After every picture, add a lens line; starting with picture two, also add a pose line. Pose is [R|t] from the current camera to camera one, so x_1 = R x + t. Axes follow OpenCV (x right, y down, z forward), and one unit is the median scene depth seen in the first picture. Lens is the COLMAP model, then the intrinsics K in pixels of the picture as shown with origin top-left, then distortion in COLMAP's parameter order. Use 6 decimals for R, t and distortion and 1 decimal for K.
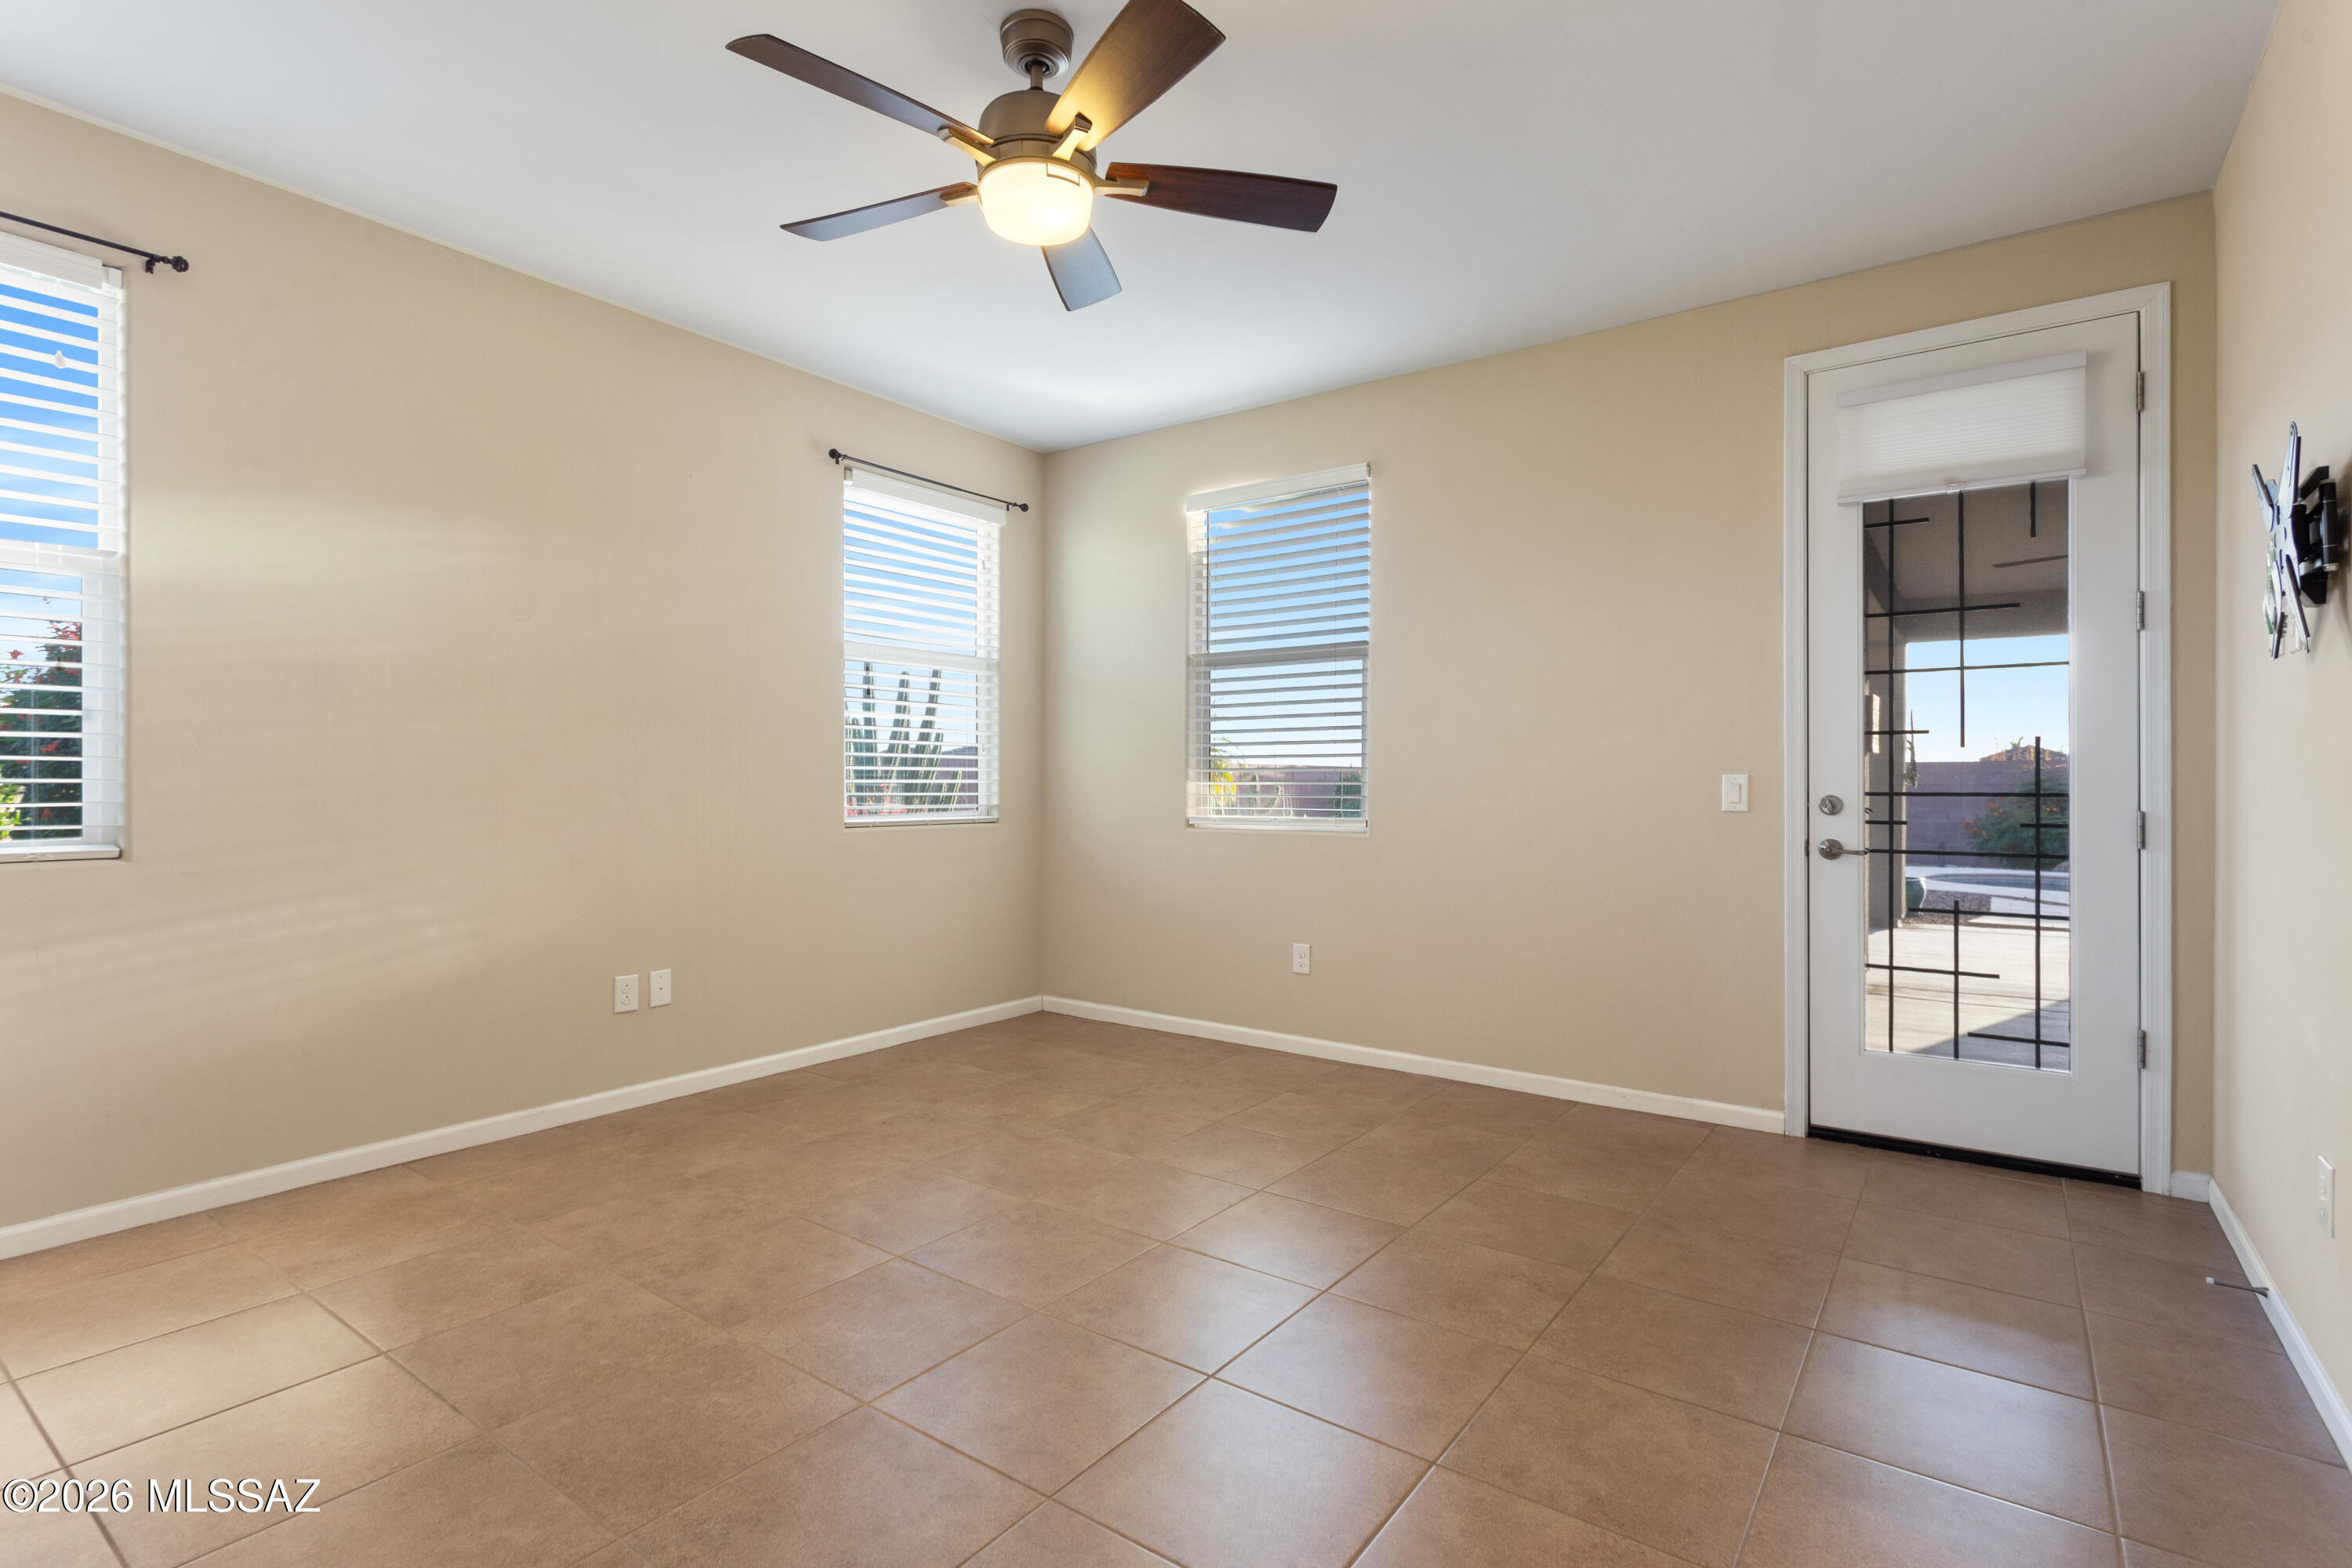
lens RADIAL K [[1122.4, 0, 1170.9], [0, 1122.4, 787.8], [0, 0, 1]] dist [-0.000973, -0.000117]
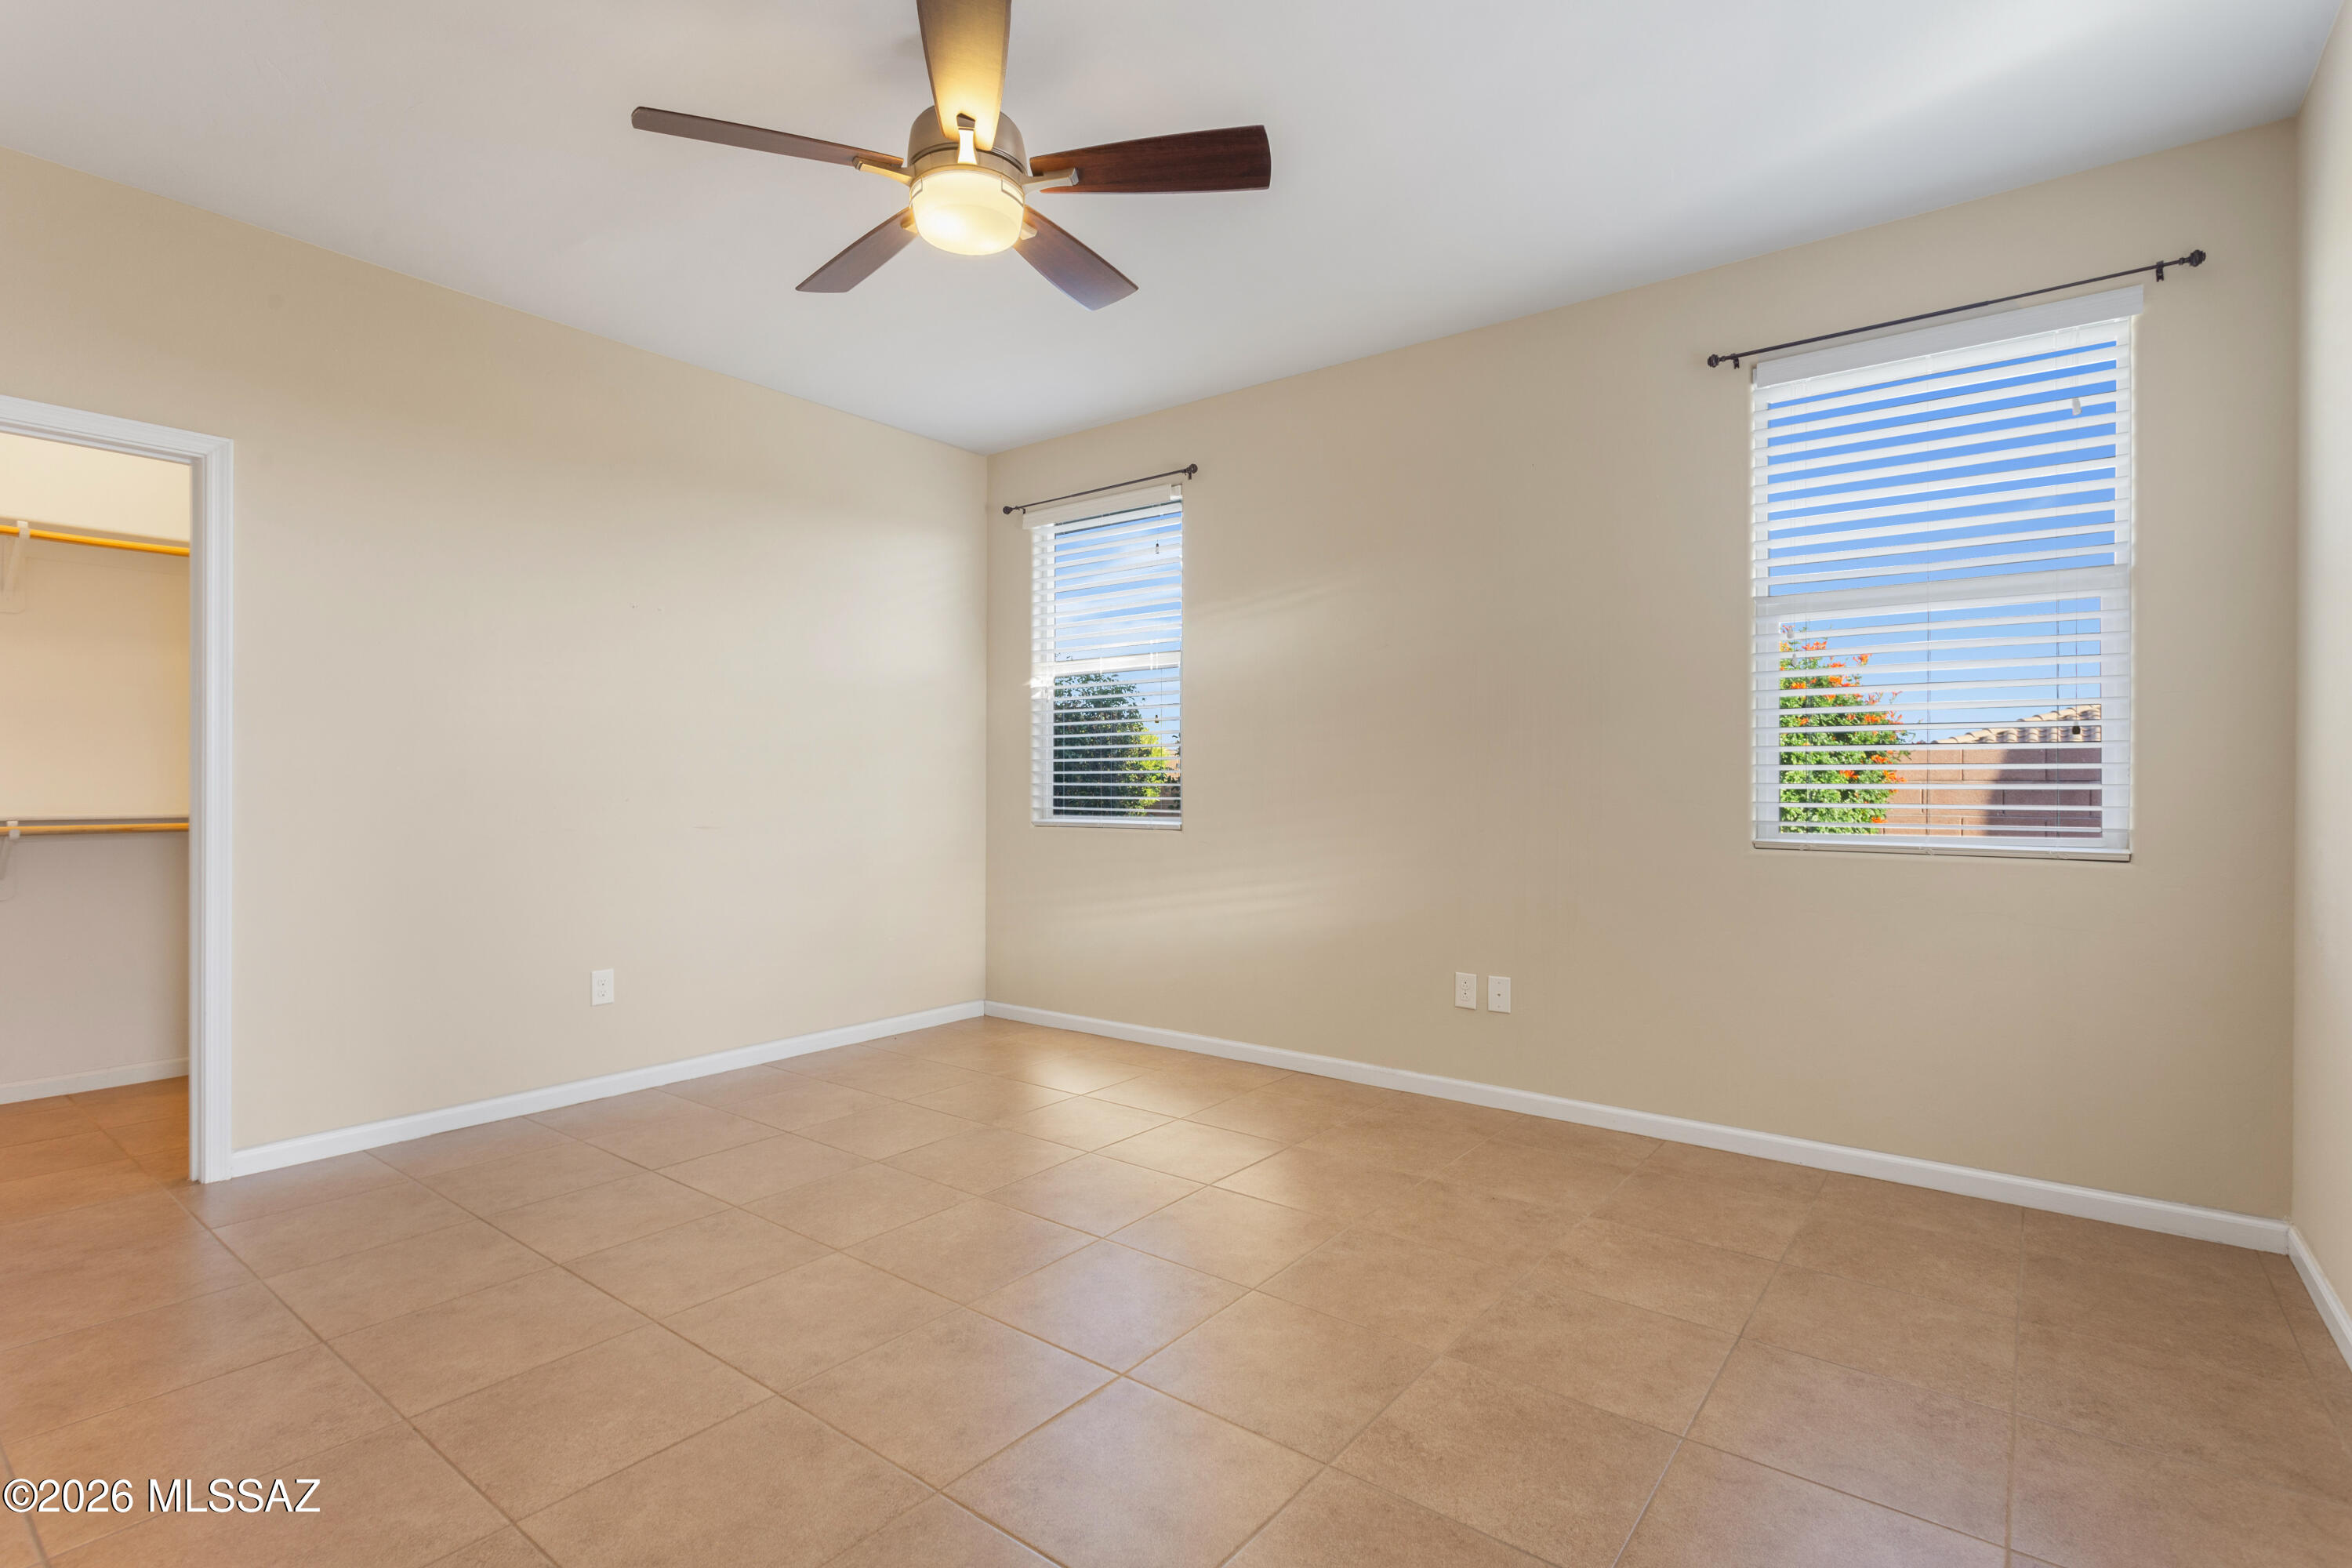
lens RADIAL K [[1122.4, 0, 1170.9], [0, 1122.4, 787.8], [0, 0, 1]] dist [-0.000973, -0.000117]
pose [[-0.034833, 0.002476, -0.999390, 0.545744], [-0.007602, 0.999967, 0.002743, -0.004656], [0.999364, 0.007693, -0.034813, 0.742626]]
